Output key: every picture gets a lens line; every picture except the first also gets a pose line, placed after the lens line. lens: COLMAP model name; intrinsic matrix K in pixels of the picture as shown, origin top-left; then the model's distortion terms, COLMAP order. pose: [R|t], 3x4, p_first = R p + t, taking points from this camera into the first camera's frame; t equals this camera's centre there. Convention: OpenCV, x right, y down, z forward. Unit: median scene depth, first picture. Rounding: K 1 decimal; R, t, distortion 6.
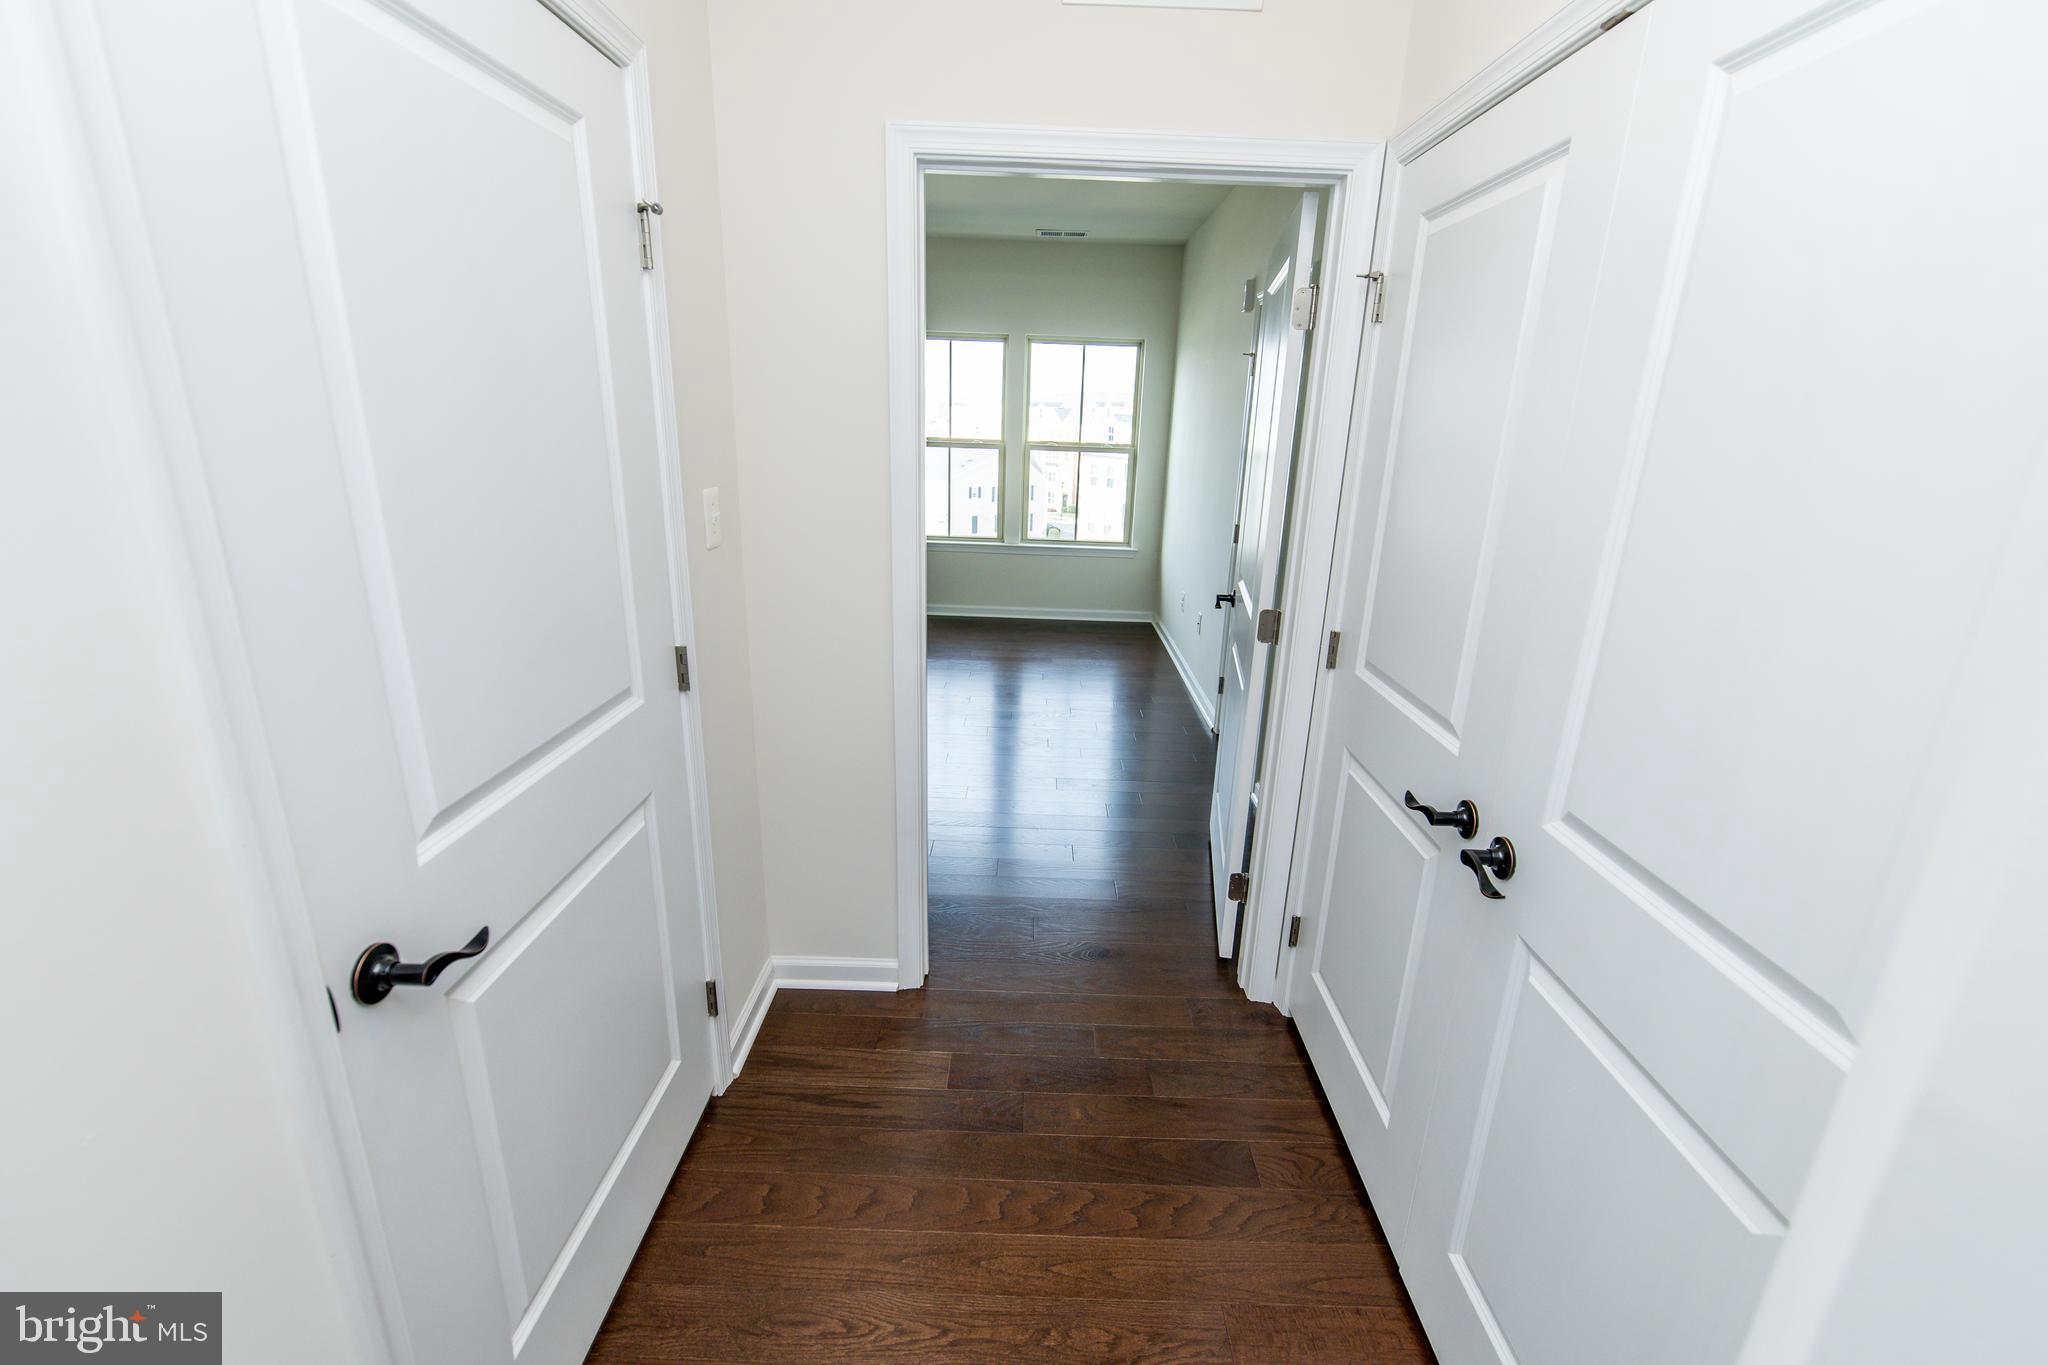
lens RADIAL K [[875.0, 0, 1025.4], [0, 875.0, 680.8], [0, 0, 1]] dist [-0.001440, -0.000730]
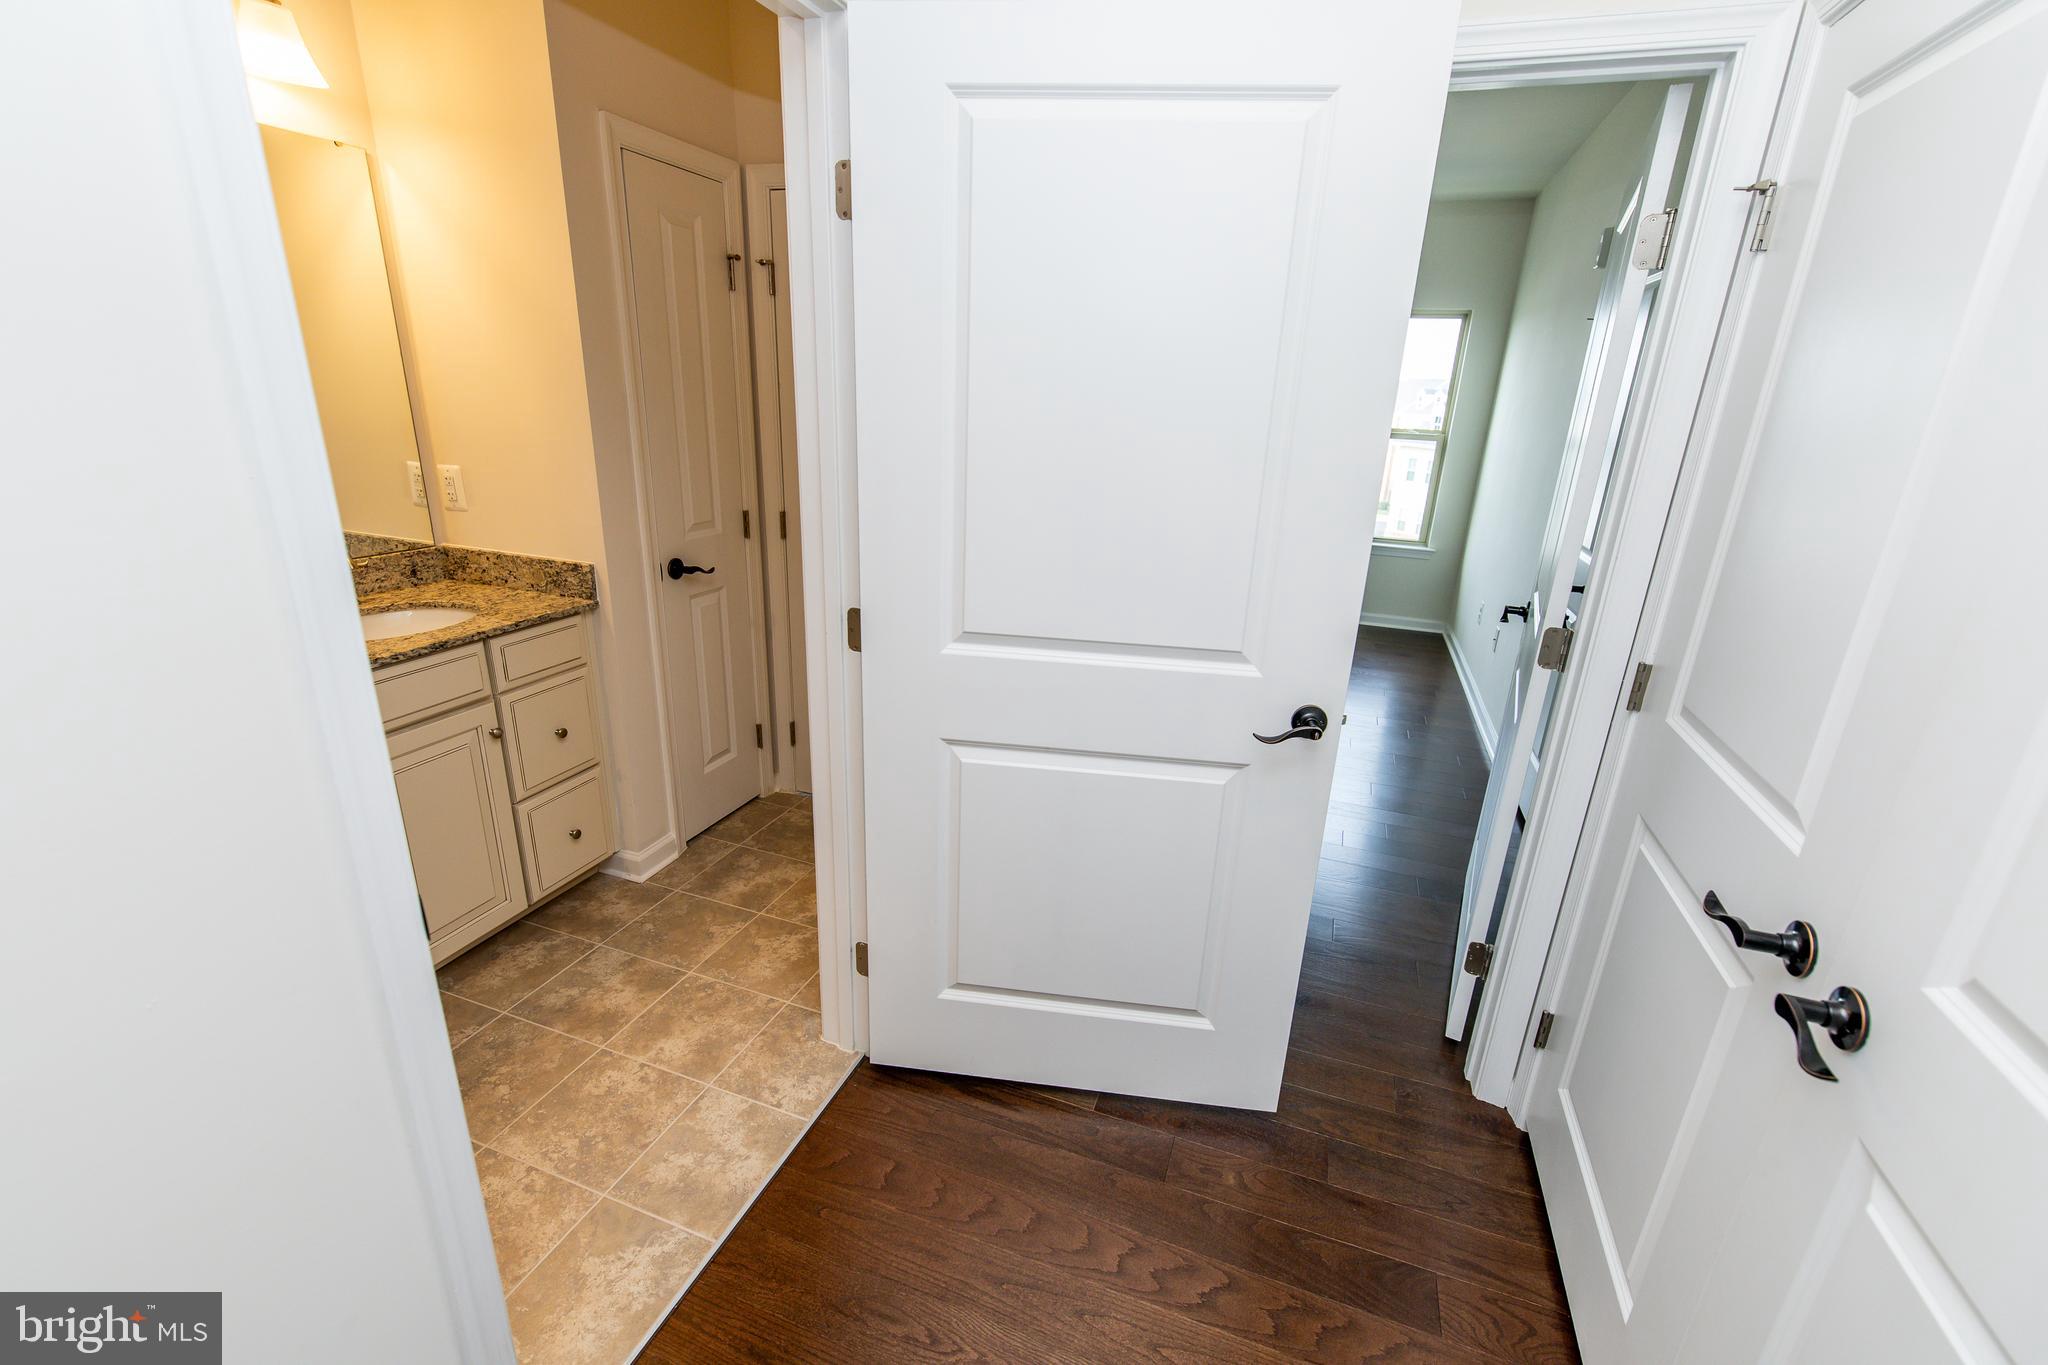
lens RADIAL K [[875.0, 0, 1016.9], [0, 875.0, 682.5], [0, 0, 1]] dist [-0.001440, -0.000730]
pose [[0.942944, 0.111353, -0.313778, 0.084217], [-0.106177, 0.993780, 0.033596, -0.007795], [0.315567, 0.001636, 0.948902, 0.106357]]
